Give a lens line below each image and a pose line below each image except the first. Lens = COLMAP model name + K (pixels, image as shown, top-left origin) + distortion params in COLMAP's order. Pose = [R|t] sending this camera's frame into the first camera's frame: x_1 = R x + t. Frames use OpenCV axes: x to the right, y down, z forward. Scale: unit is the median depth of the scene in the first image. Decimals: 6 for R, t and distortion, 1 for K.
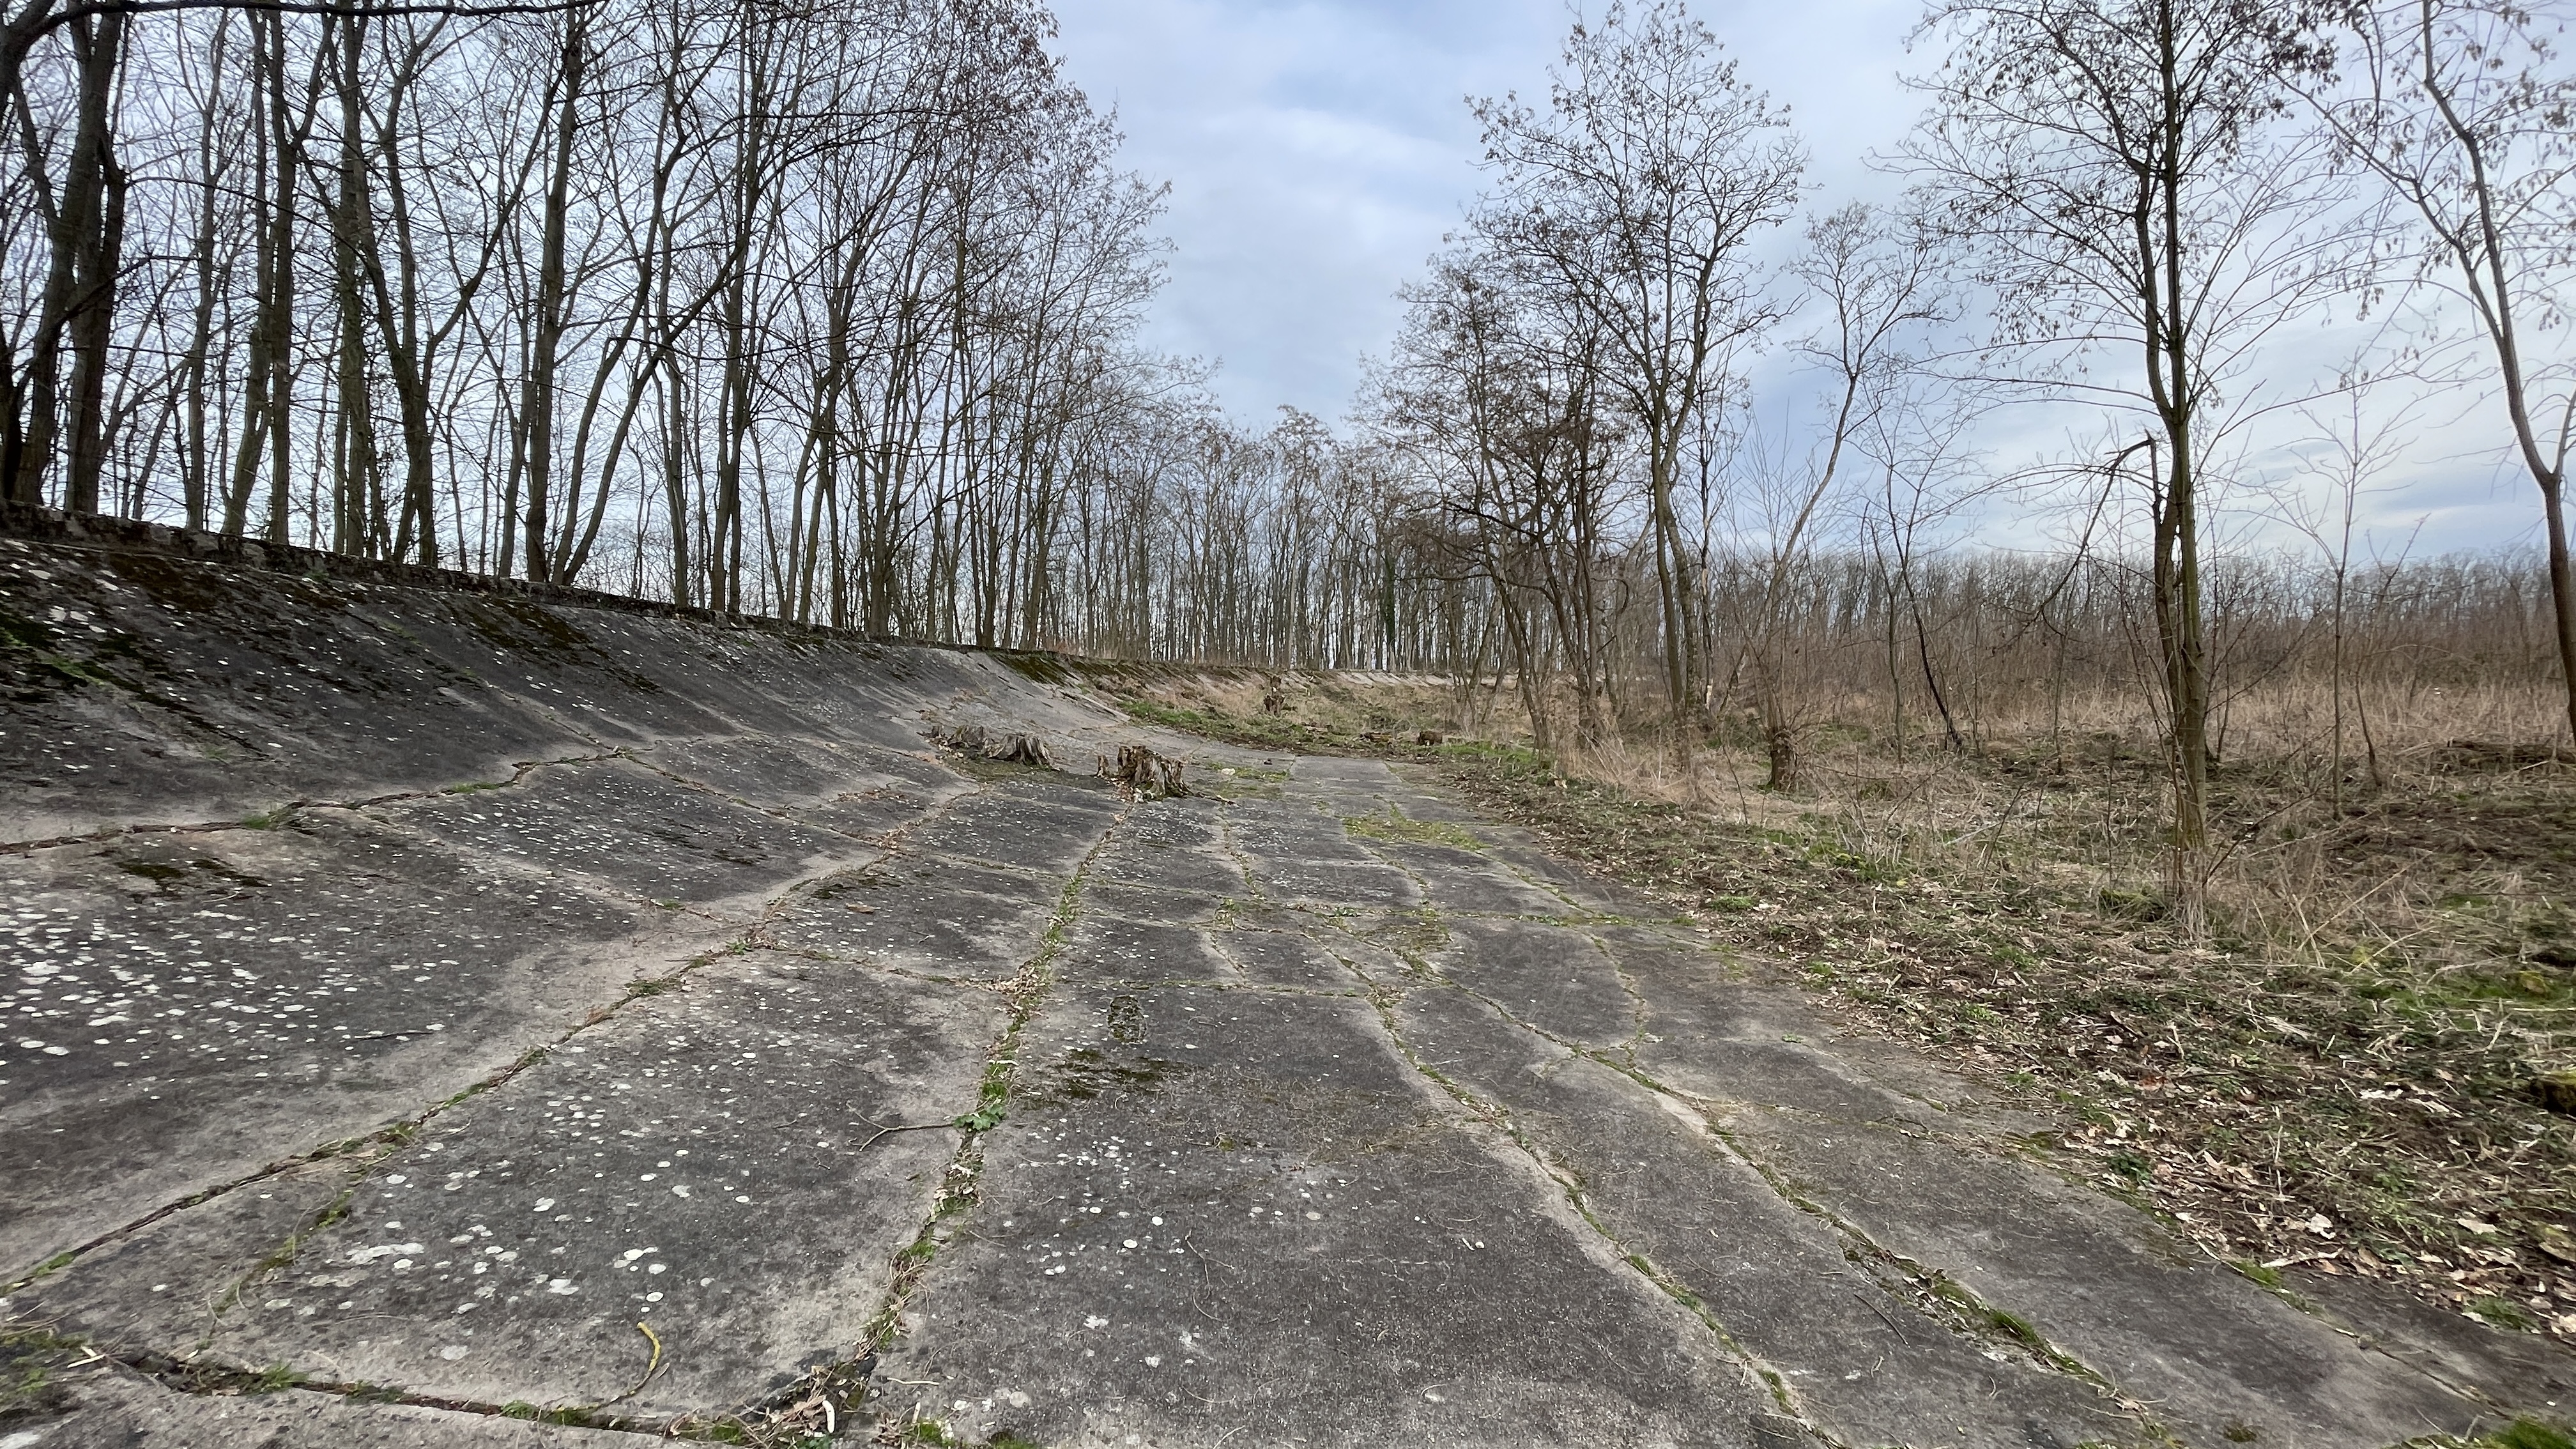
lens RADIAL K [[978.3, 0, 1288.0], [0, 978.3, 724.5], [0, 0, 1]] dist [-0.007829, 0.000133]
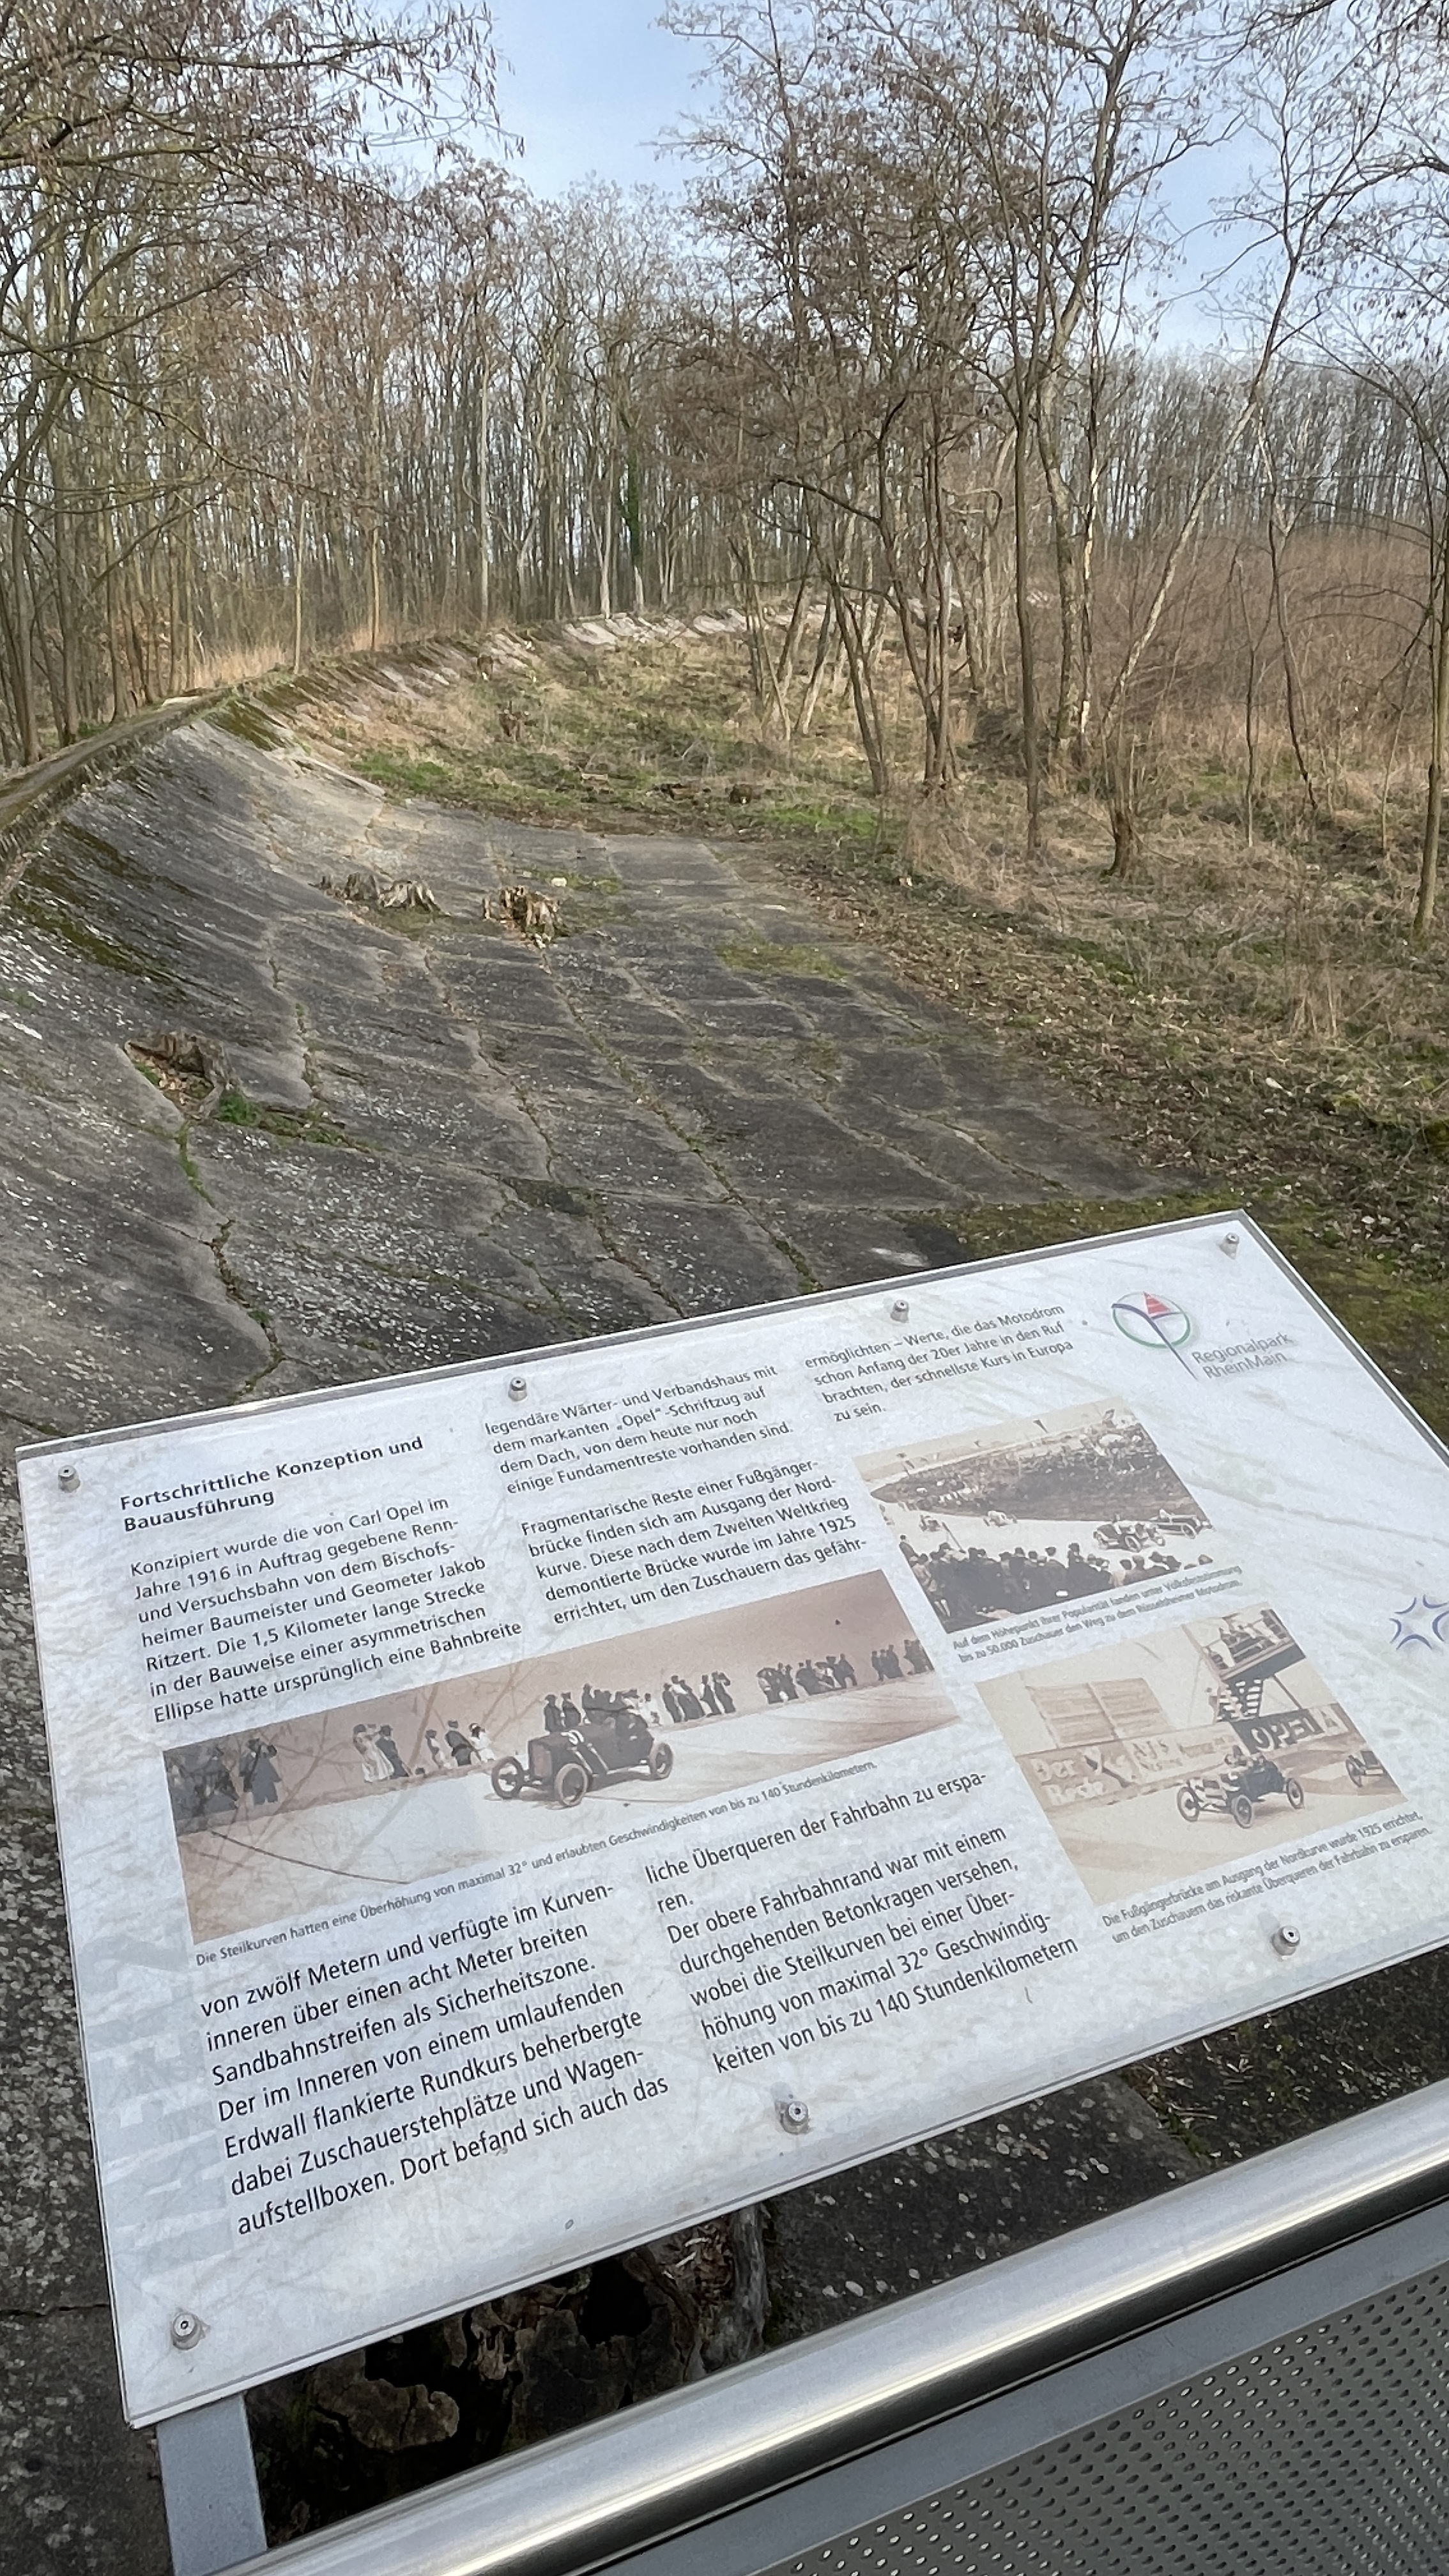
lens RADIAL K [[1723.7, 0, 724.5], [0, 1723.7, 1288.0], [0, 0, 1]] dist [-0.000916, -0.000337]
pose [[0.983610, -0.083029, 0.160056, -0.410276], [0.020128, 0.932684, 0.360133, -0.365842], [-0.179183, -0.351009, 0.919068, -1.361922]]
